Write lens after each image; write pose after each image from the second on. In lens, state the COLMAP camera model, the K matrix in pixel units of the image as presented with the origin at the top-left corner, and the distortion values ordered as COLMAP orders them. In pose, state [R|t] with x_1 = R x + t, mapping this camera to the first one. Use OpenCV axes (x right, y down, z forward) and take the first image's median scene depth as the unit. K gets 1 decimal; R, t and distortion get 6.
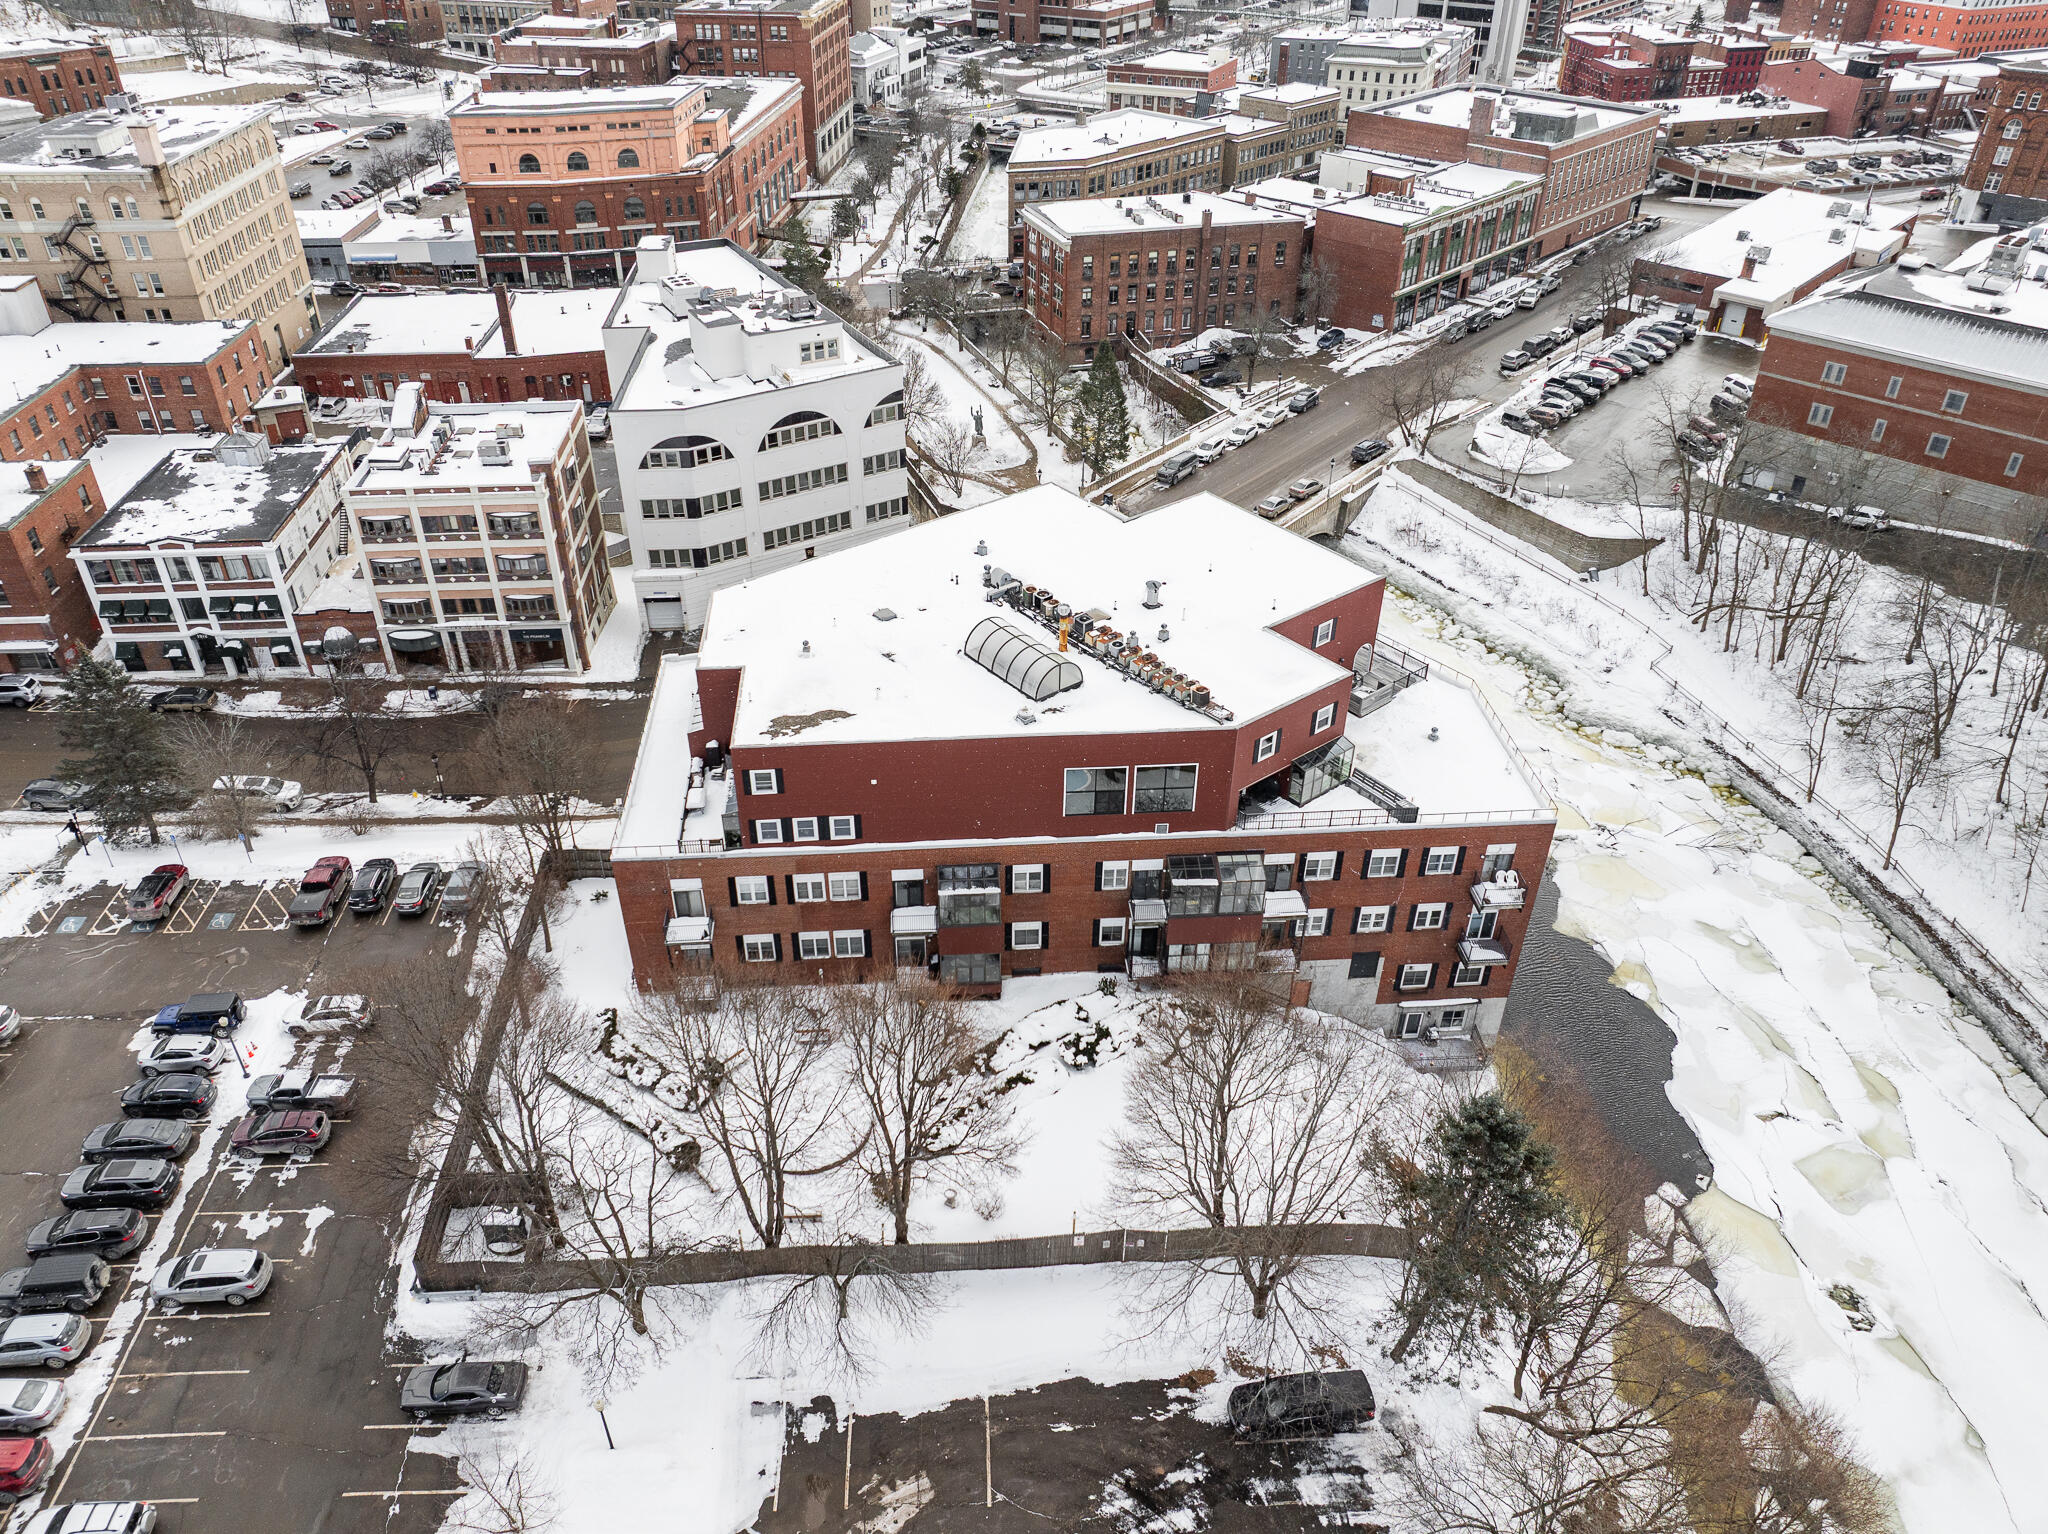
lens RADIAL K [[1439.8, 0, 1025.1], [0, 1439.8, 760.7], [0, 0, 1]] dist [-0.037882, 0.008260]
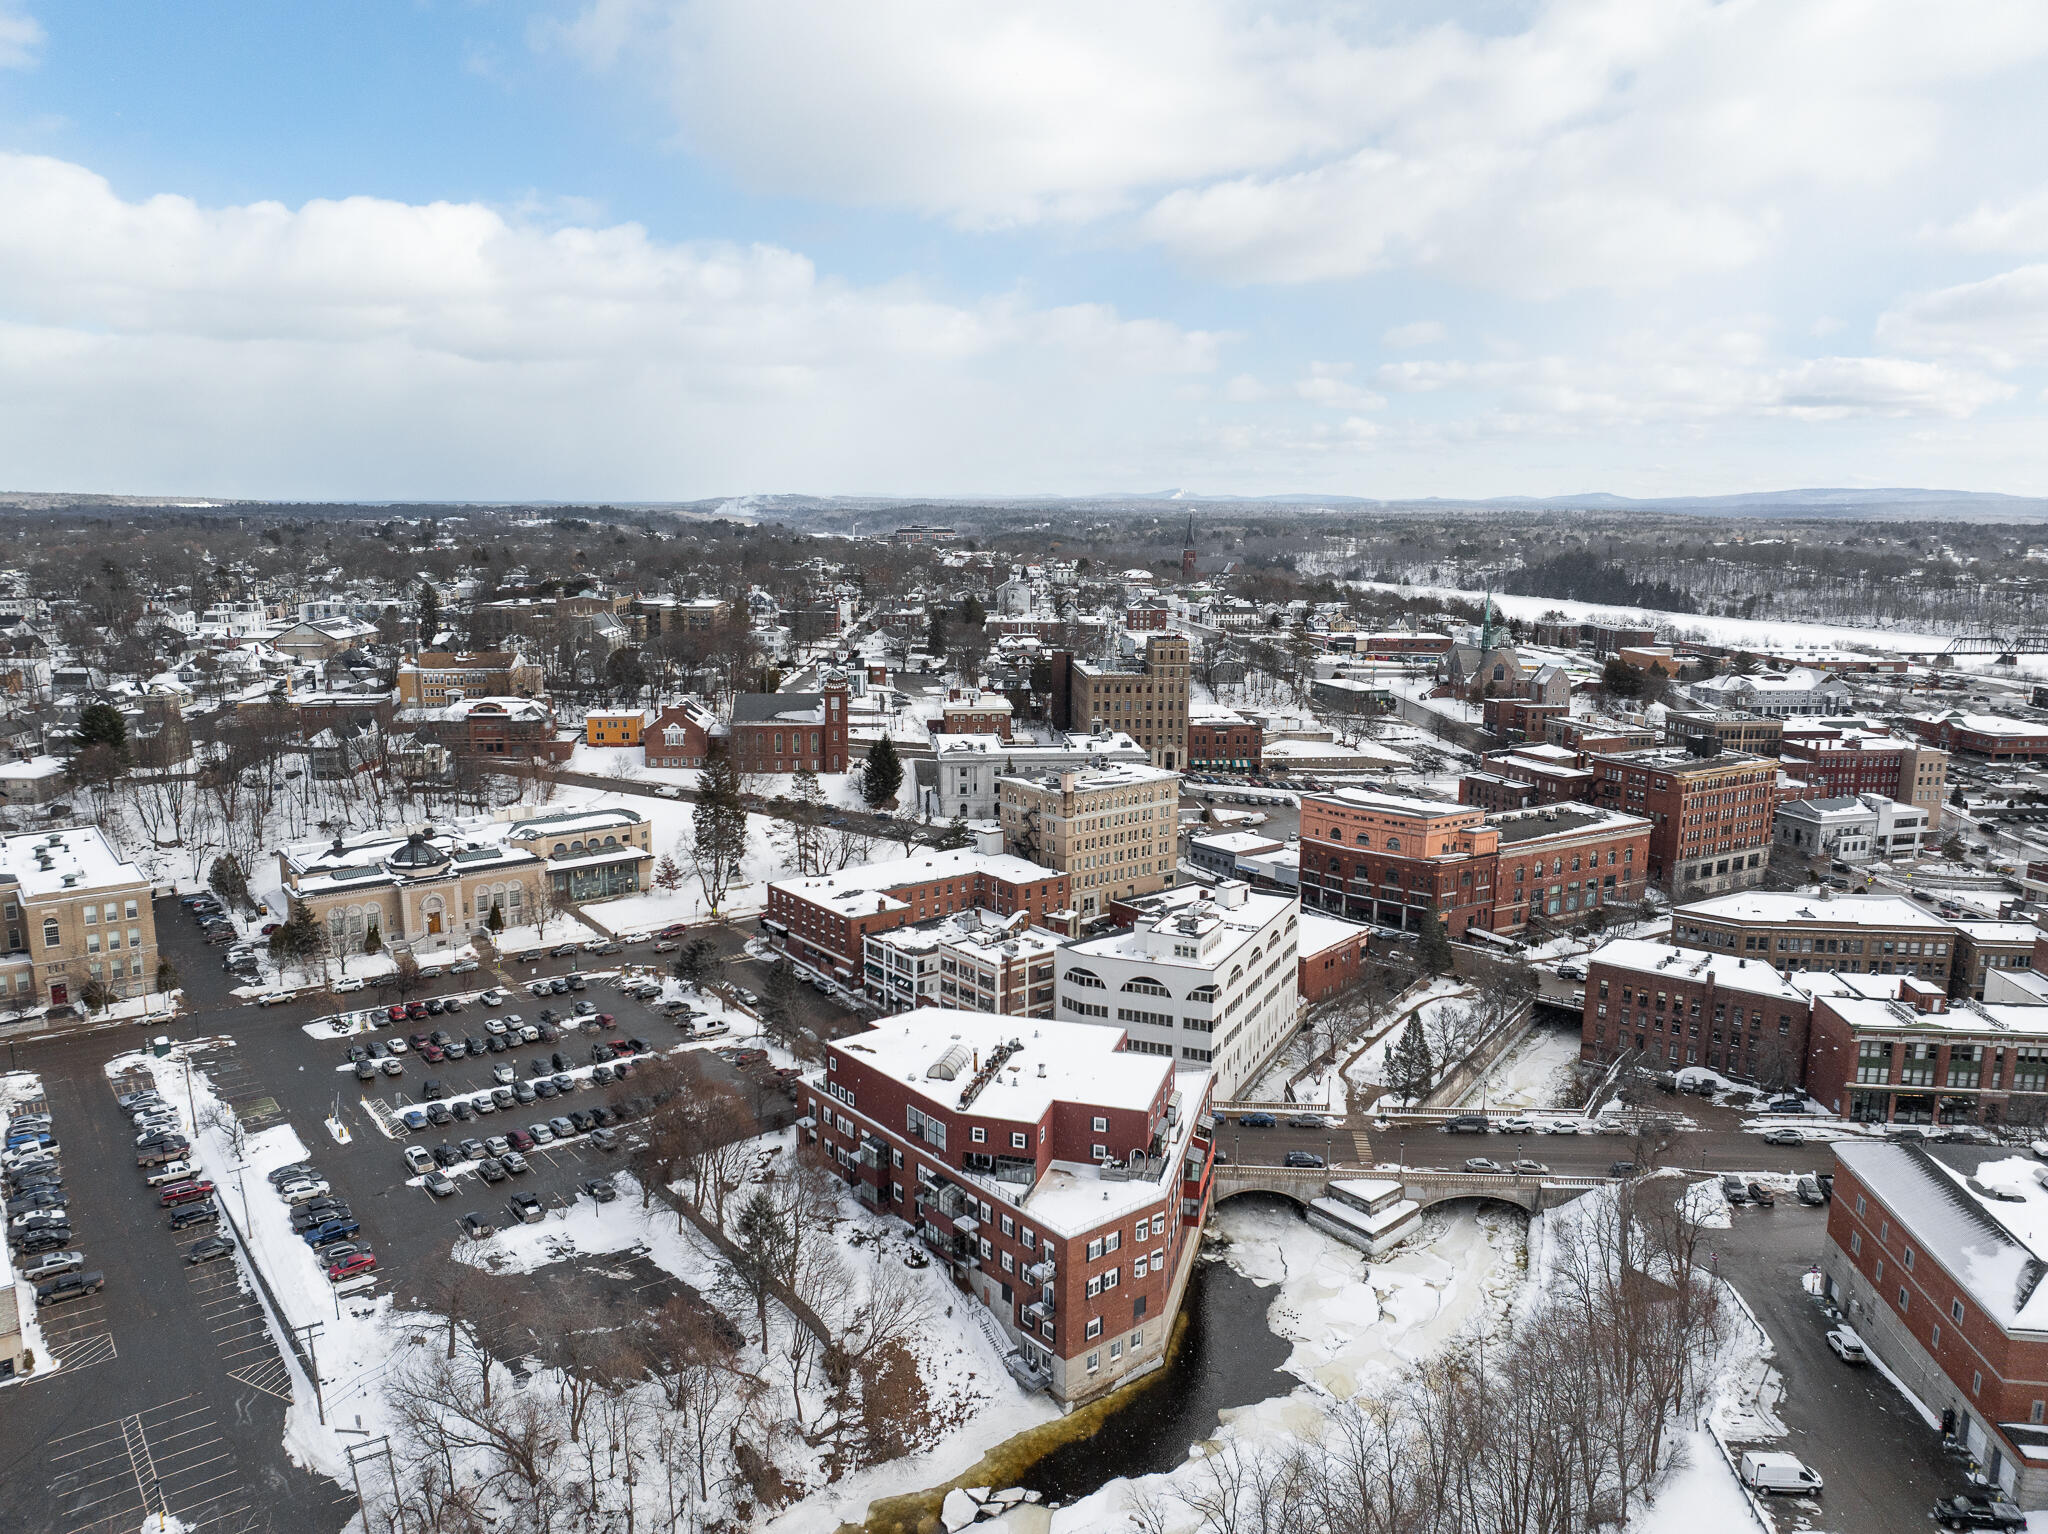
lens RADIAL K [[1441.7, 0, 1024.0], [0, 1441.7, 767.0], [0, 0, 1]] dist [-0.010072, -0.049759]
pose [[0.575413, 0.143363, -0.805200, 1.365224], [-0.465405, 0.866968, -0.178228, -0.098649], [0.672531, 0.477299, 0.565586, -0.261857]]
